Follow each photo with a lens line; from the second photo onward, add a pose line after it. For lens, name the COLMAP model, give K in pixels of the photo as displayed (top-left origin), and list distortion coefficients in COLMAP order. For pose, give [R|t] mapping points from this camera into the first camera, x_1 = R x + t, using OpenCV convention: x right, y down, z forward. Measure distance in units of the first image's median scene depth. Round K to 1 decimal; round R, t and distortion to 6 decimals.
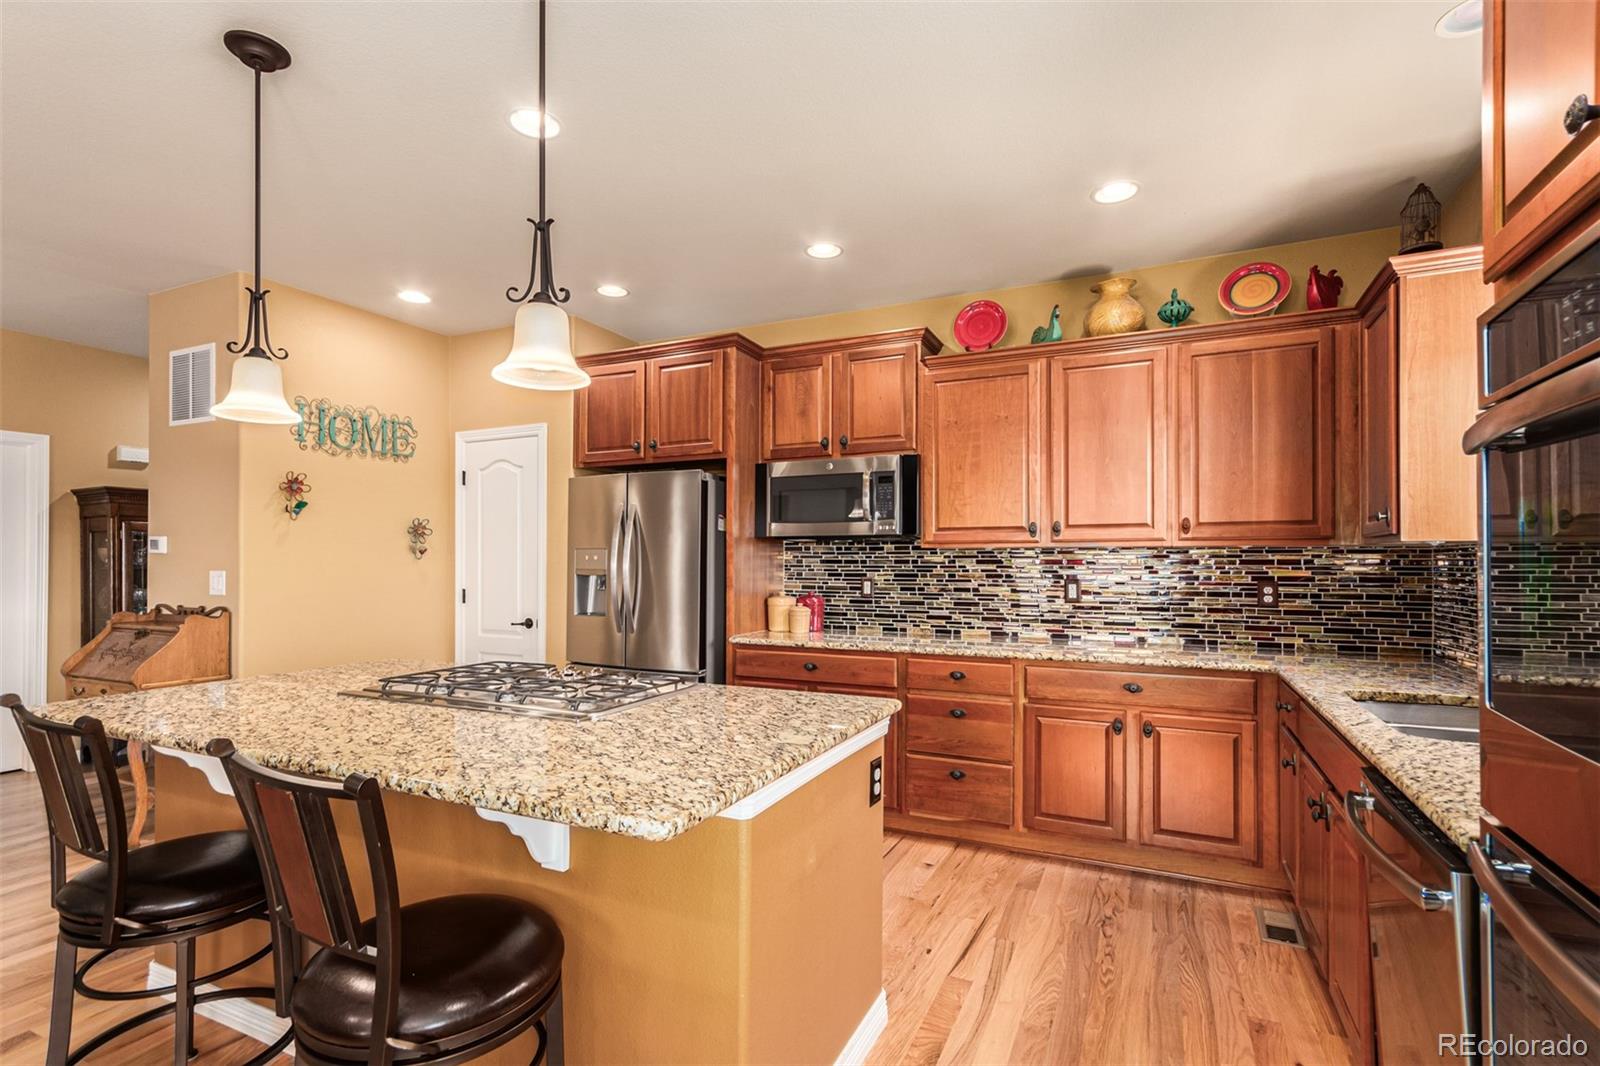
lens RADIAL K [[760.8, 0, 798.5], [0, 760.8, 559.0], [0, 0, 1]] dist [0.003209, 0.000566]
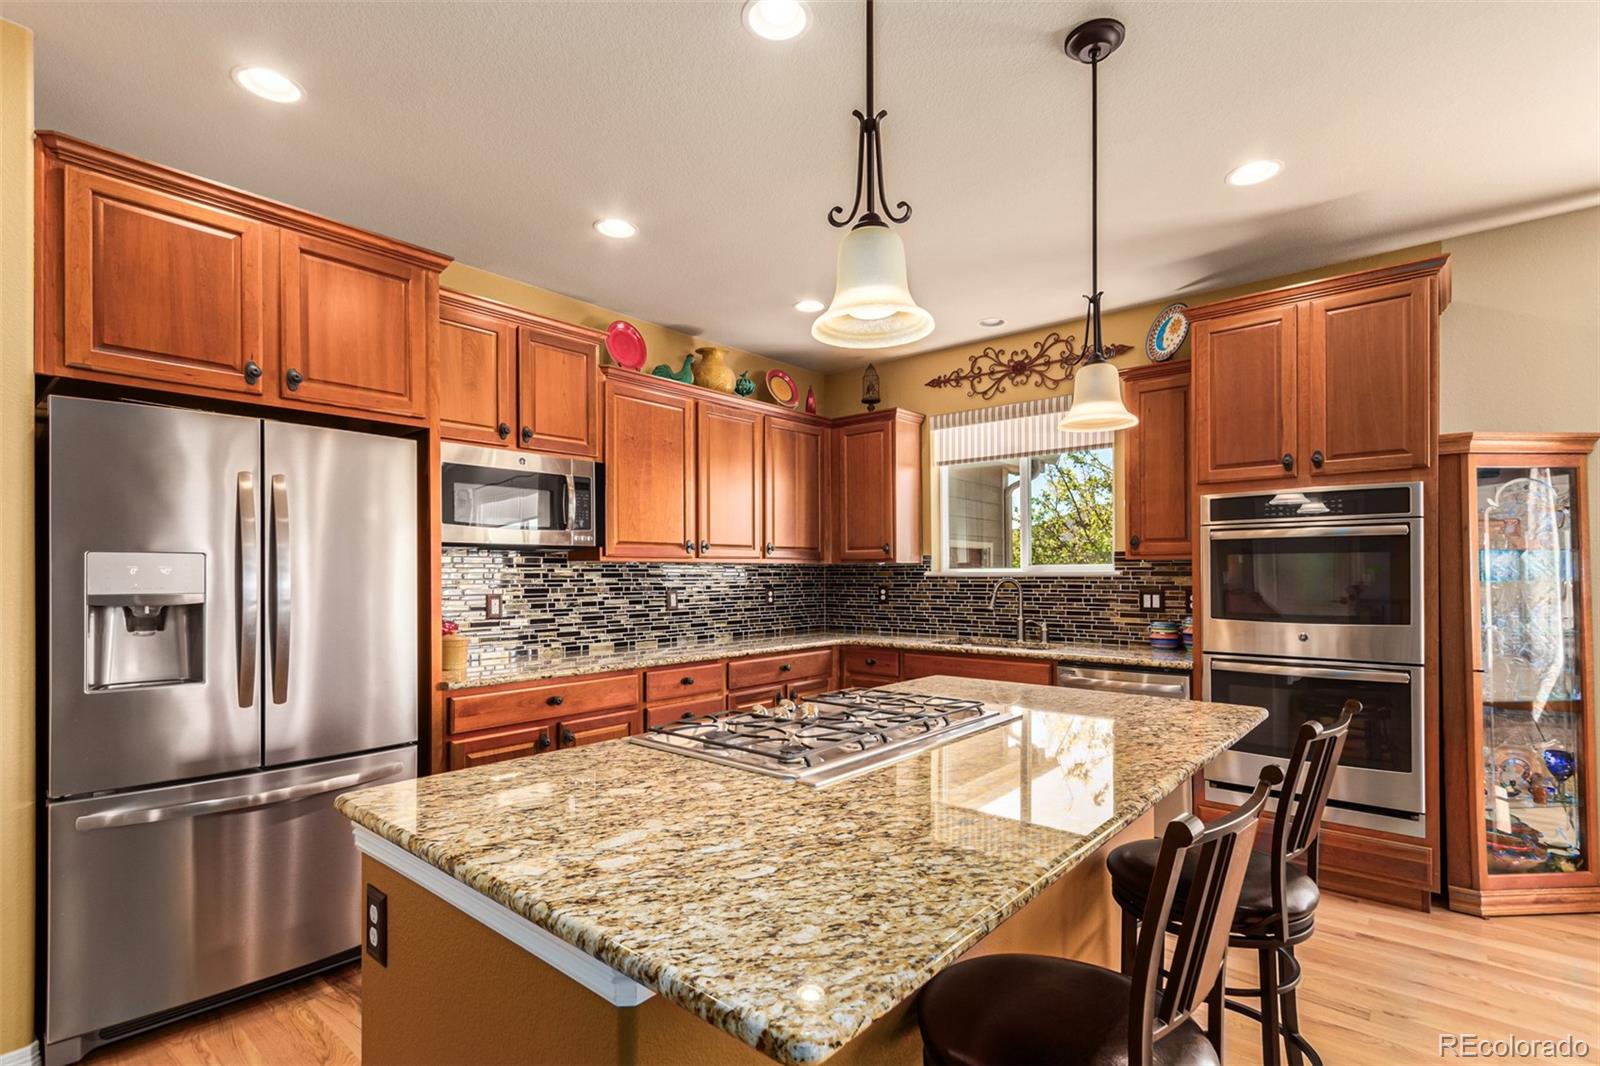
lens RADIAL K [[768.5, 0, 799.5], [0, 768.5, 567.5], [0, 0, 1]] dist [0.002720, -0.000763]
pose [[0.260993, 0.006572, 0.965318, -0.672968], [0.001993, 0.999971, -0.007346, 0.001337], [-0.965339, 0.003841, 0.260973, 0.479306]]
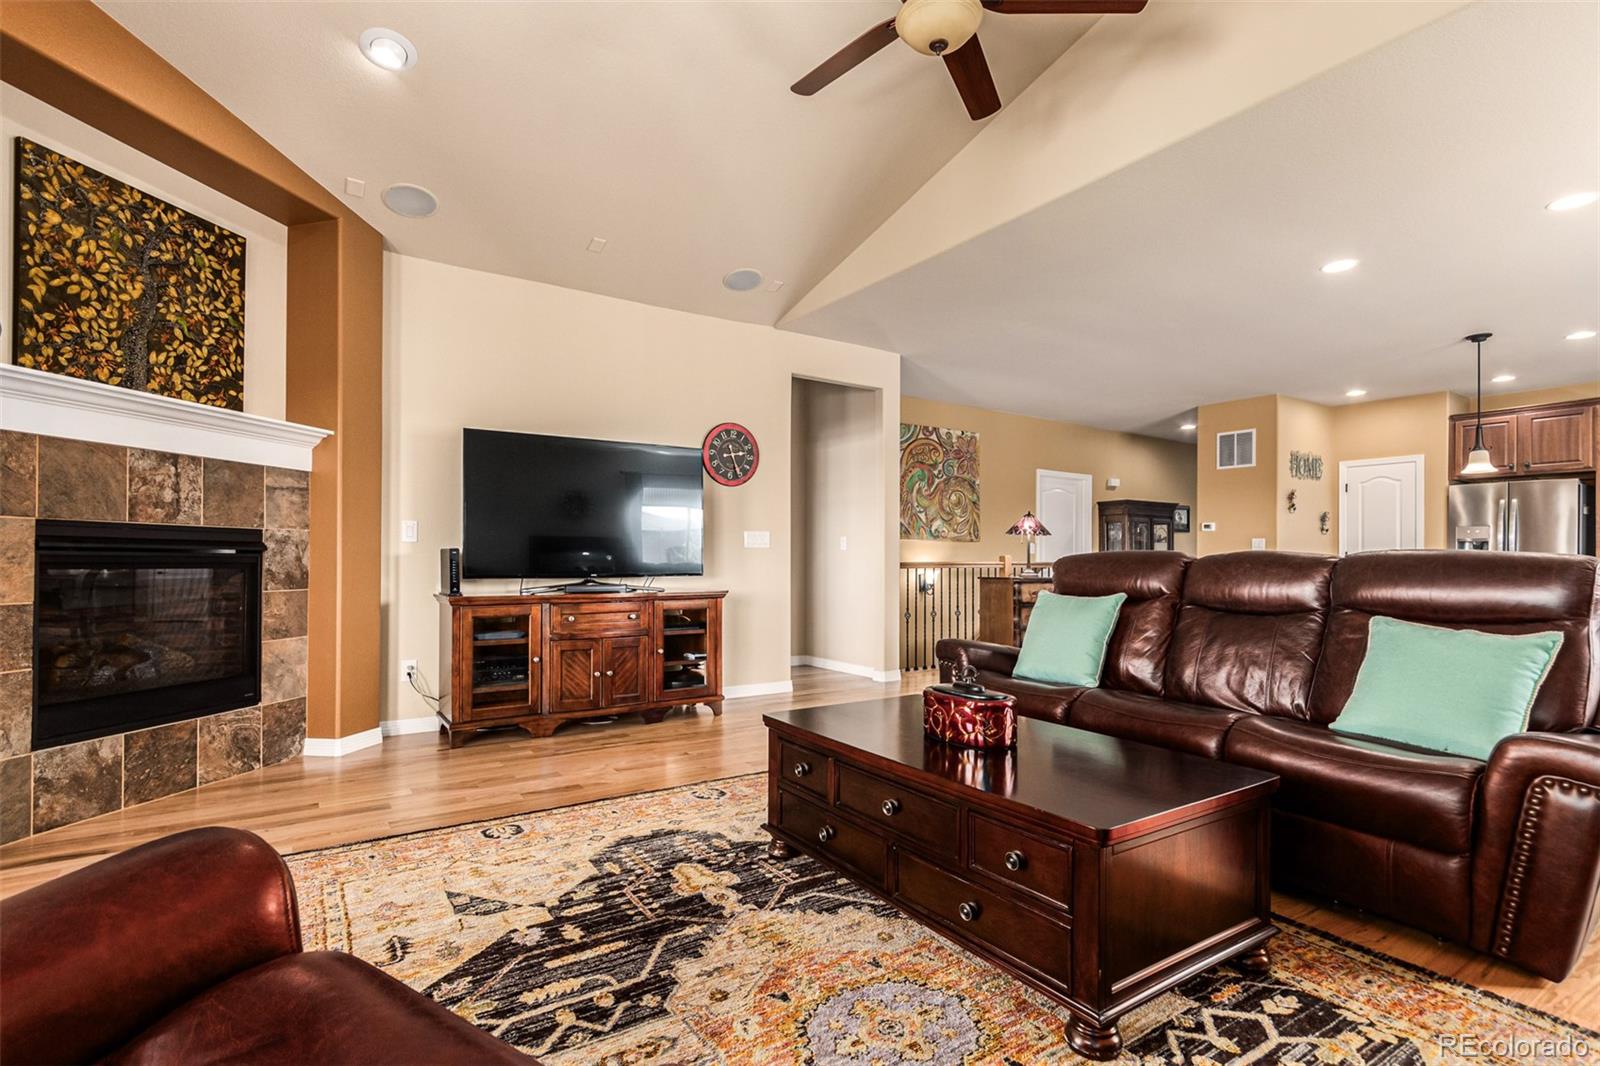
lens RADIAL K [[750.7, 0, 807.9], [0, 750.7, 547.6], [0, 0, 1]] dist [0.001816, 0.000692]
pose [[0.856544, 0.001857, -0.516070, -0.714621], [-0.008391, 0.999911, -0.010328, 0.067711], [0.516005, 0.013177, 0.856484, -1.296970]]
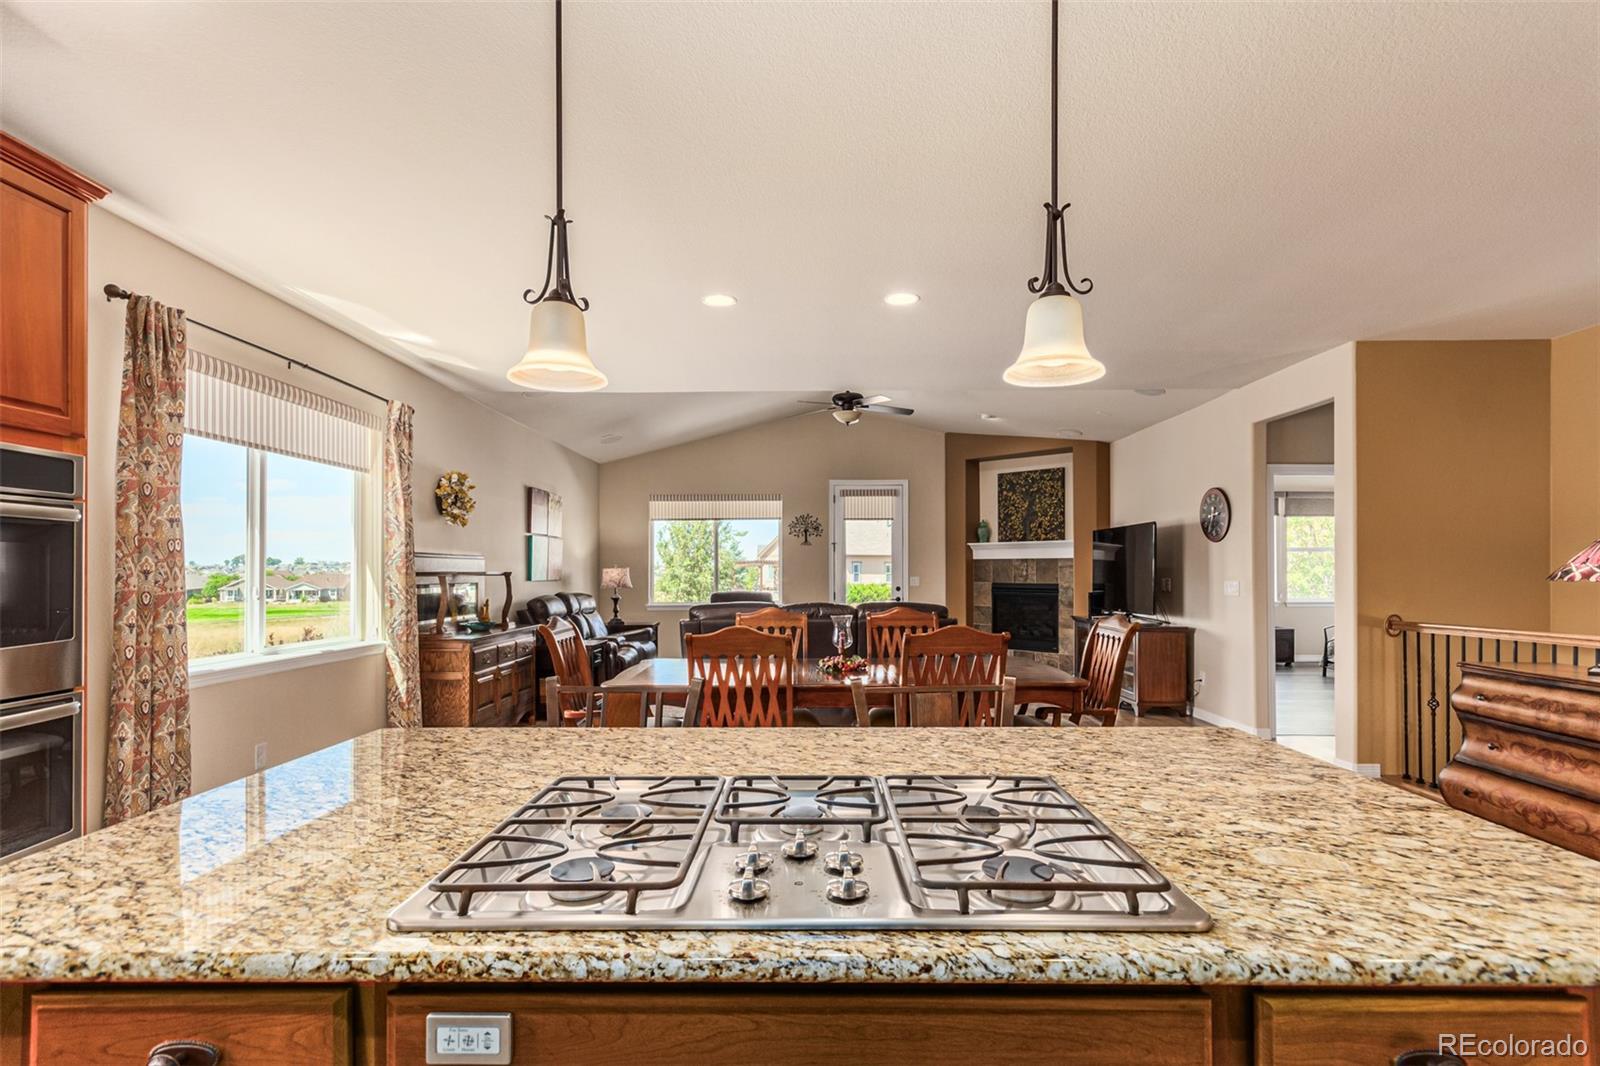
lens RADIAL K [[760.8, 0, 798.5], [0, 760.8, 559.0], [0, 0, 1]] dist [0.003209, 0.000566]
pose [[-0.906467, -0.005705, -0.422238, -0.080319], [0.001160, 0.999871, -0.016000, 0.004830], [0.422275, -0.014993, -0.906344, 0.830735]]
